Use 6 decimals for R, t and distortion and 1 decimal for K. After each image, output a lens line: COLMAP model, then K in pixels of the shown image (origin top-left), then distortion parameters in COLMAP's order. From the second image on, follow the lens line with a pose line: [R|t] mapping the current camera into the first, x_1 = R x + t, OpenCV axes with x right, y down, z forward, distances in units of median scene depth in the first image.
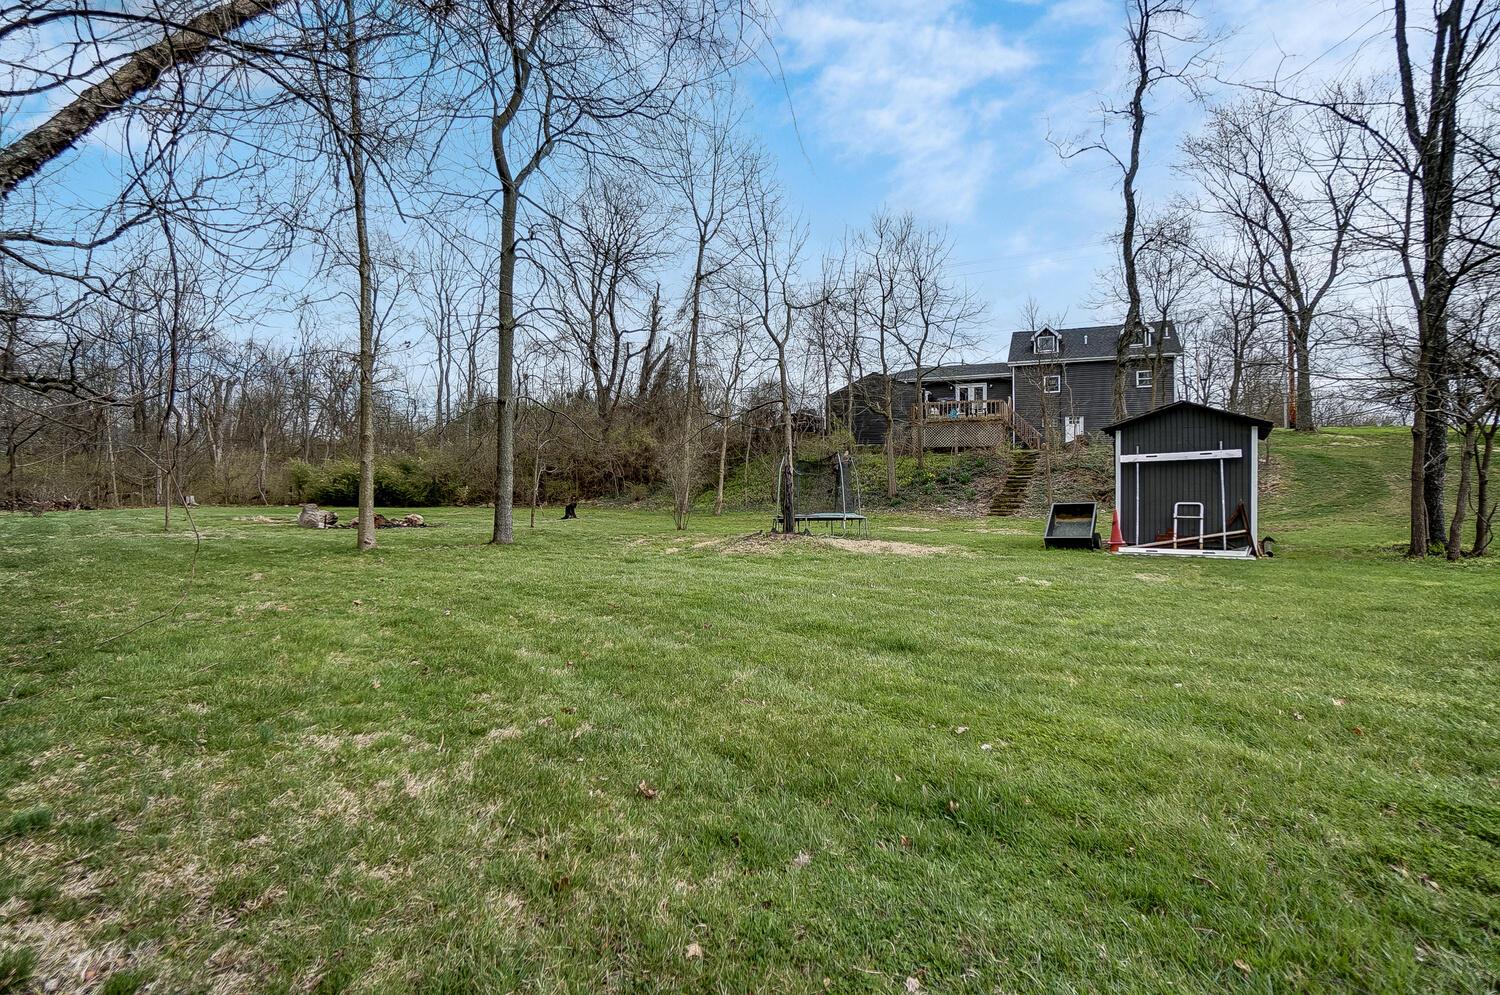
lens RADIAL K [[706.5, 0, 758.7], [0, 706.5, 480.6], [0, 0, 1]] dist [-0.002149, 0.000381]
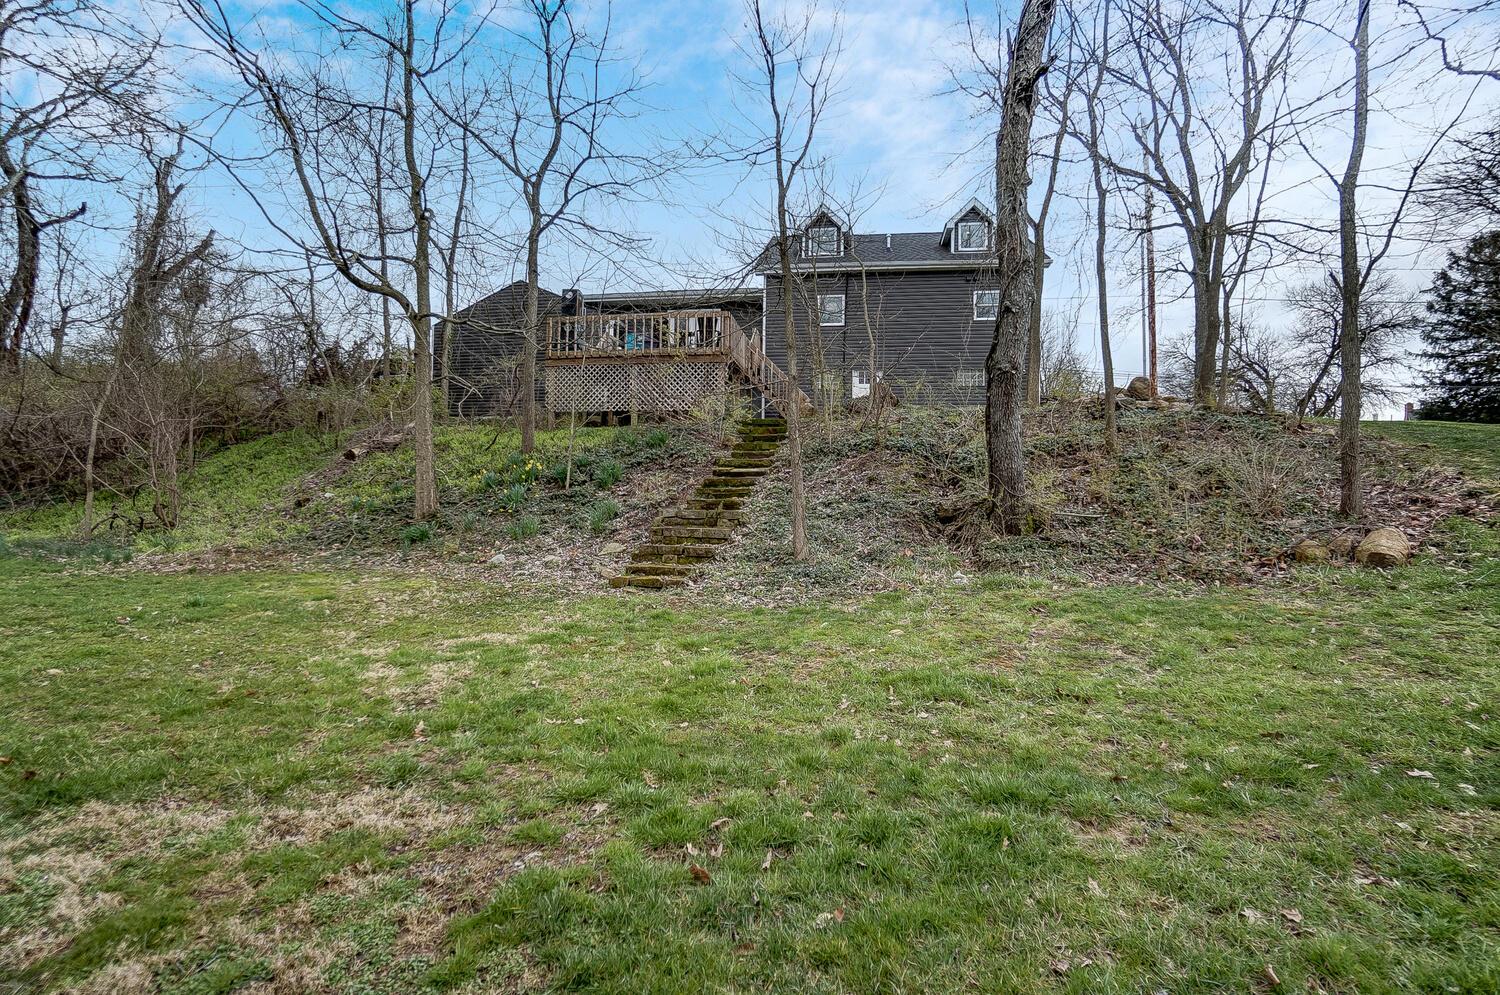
lens RADIAL K [[706.5, 0, 758.7], [0, 706.5, 480.6], [0, 0, 1]] dist [-0.002149, 0.000381]
pose [[0.964230, 0.017773, 0.264472, 0.233686], [-0.011494, 0.999615, -0.025273, 0.008179], [-0.264819, 0.021330, 0.964062, 0.525991]]
